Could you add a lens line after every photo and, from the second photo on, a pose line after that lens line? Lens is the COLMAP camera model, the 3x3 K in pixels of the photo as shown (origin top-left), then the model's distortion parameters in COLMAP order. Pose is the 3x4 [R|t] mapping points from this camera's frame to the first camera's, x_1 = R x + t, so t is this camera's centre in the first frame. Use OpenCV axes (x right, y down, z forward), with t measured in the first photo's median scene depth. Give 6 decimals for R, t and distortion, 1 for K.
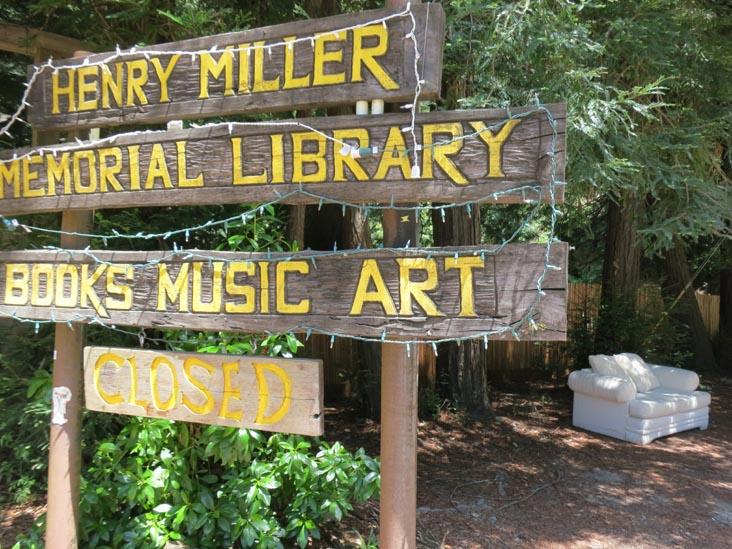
lens RADIAL K [[526.3, 0, 367.9], [0, 526.3, 273.3], [0, 0, 1]] dist [-0.037805, 0.001283]
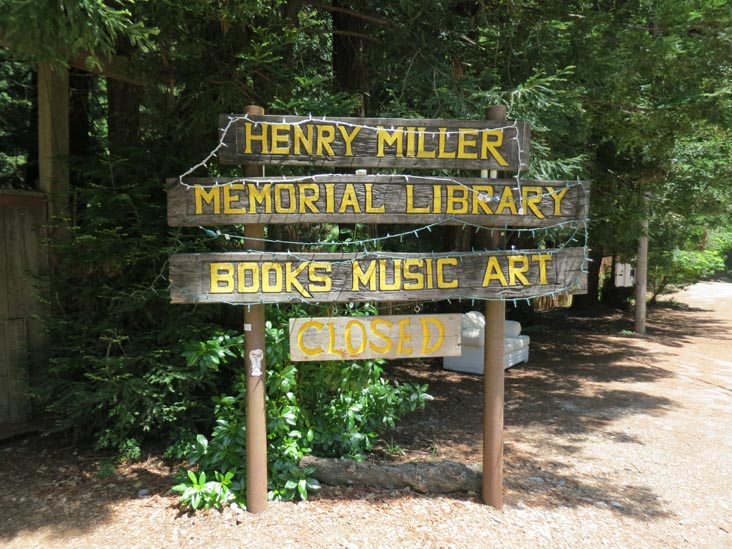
lens RADIAL K [[526.3, 0, 363.4], [0, 526.3, 272.8], [0, 0, 1]] dist [-0.037805, 0.001283]
pose [[0.926765, -0.037019, 0.373814, -1.000738], [0.020176, 0.998601, 0.048872, -0.062115], [-0.375100, -0.037751, 0.926215, -0.494664]]
